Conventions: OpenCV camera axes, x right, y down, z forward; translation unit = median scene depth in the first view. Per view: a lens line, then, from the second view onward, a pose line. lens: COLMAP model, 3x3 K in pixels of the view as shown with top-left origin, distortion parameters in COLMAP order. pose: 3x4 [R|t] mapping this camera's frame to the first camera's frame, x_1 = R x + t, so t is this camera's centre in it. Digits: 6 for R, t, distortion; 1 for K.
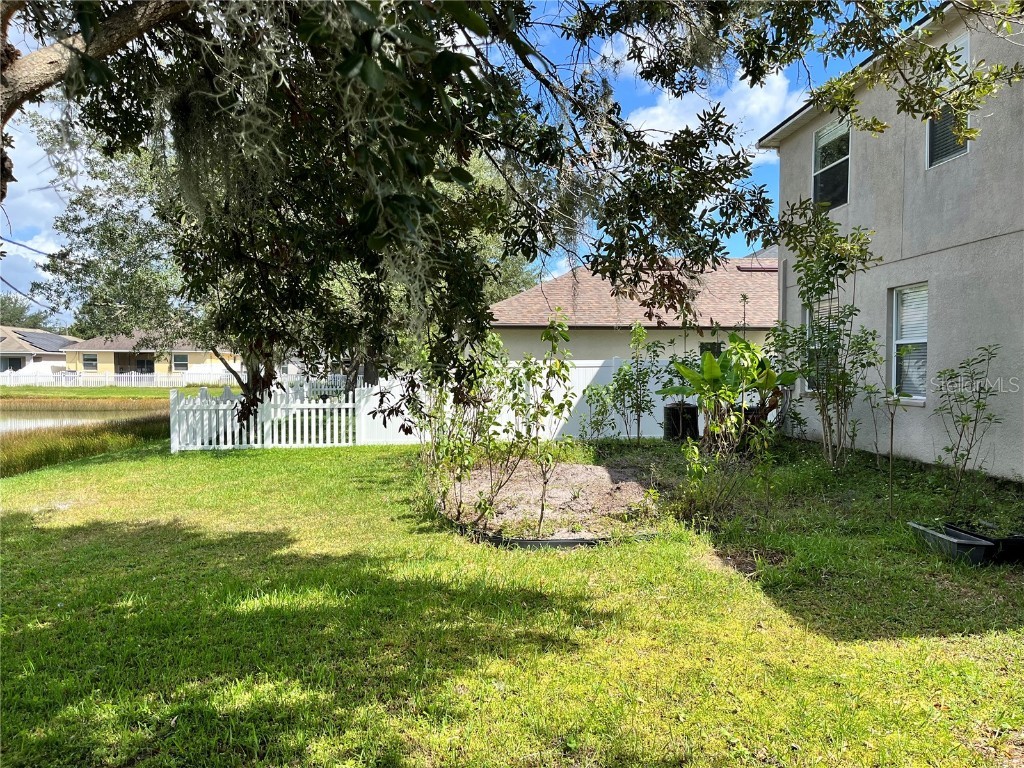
lens RADIAL K [[769.4, 0, 517.1], [0, 769.4, 396.6], [0, 0, 1]] dist [0.073379, -0.108064]
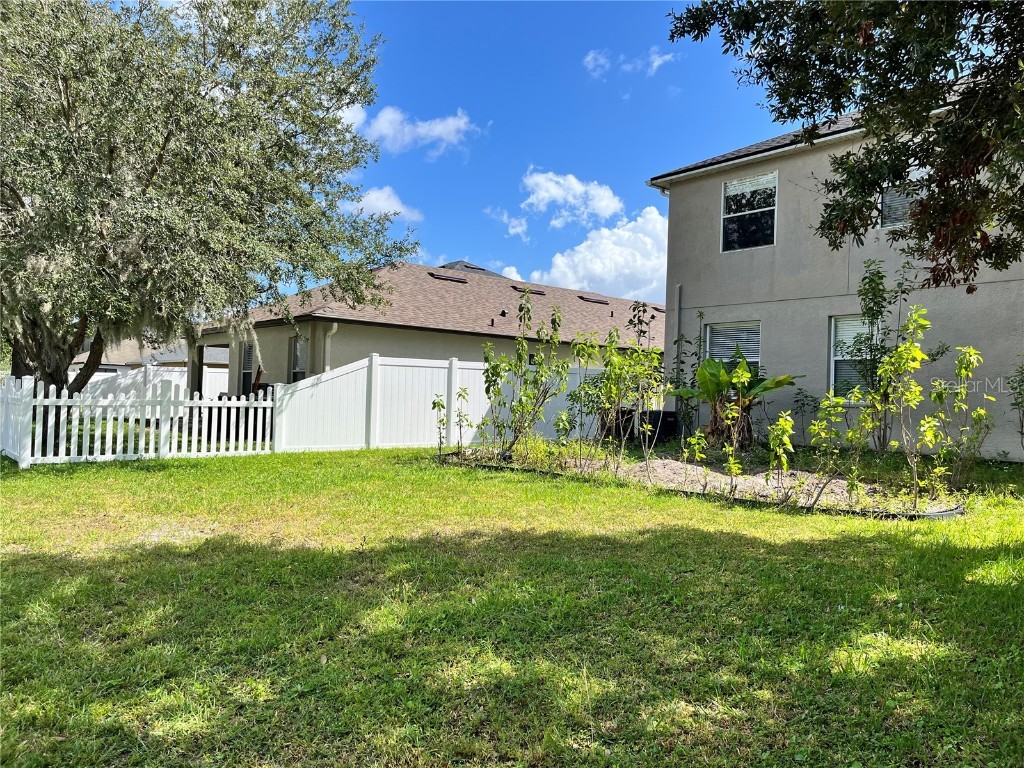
lens RADIAL K [[772.5, 0, 512.0], [0, 772.5, 384.0], [0, 0, 1]] dist [0.064289, -0.084307]
pose [[0.820813, 0.033902, 0.570190, -1.176133], [-0.010882, 0.998984, -0.043733, 0.058189], [-0.571093, 0.029692, 0.820348, 0.442934]]
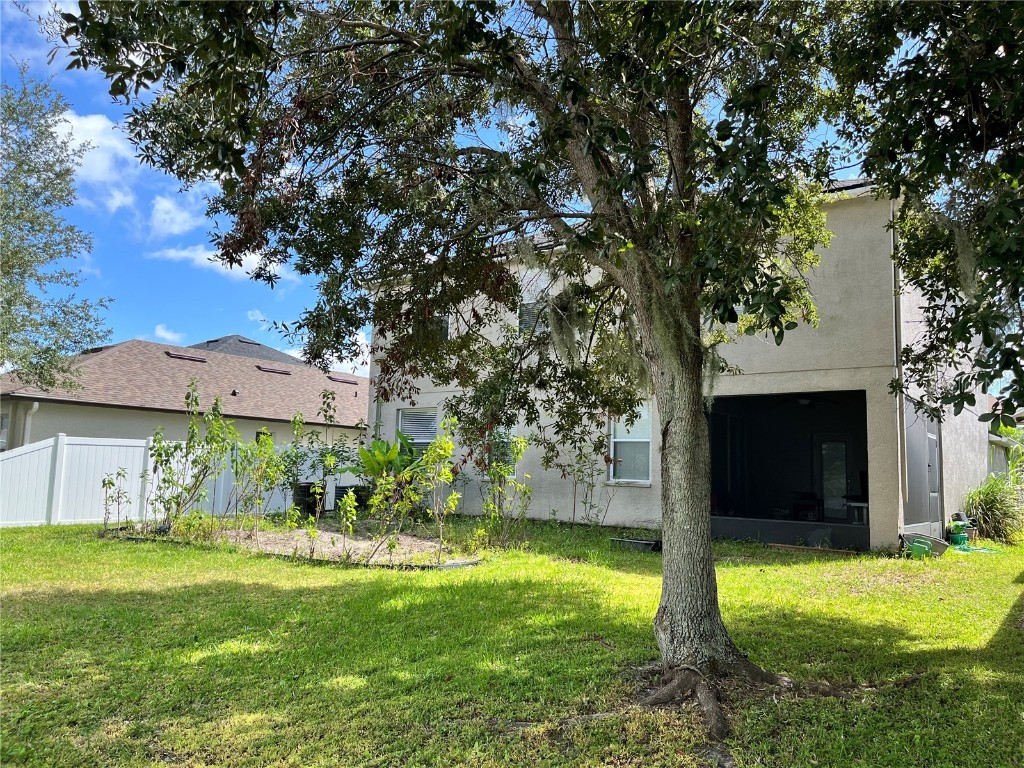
lens RADIAL K [[775.1, 0, 513.3], [0, 775.1, 377.7], [0, 0, 1]] dist [0.071265, -0.095495]
pose [[0.675135, 0.109059, 0.729589, -1.065457], [-0.003686, 0.989498, -0.144499, 0.048976], [-0.737685, 0.094867, 0.668446, -0.131070]]
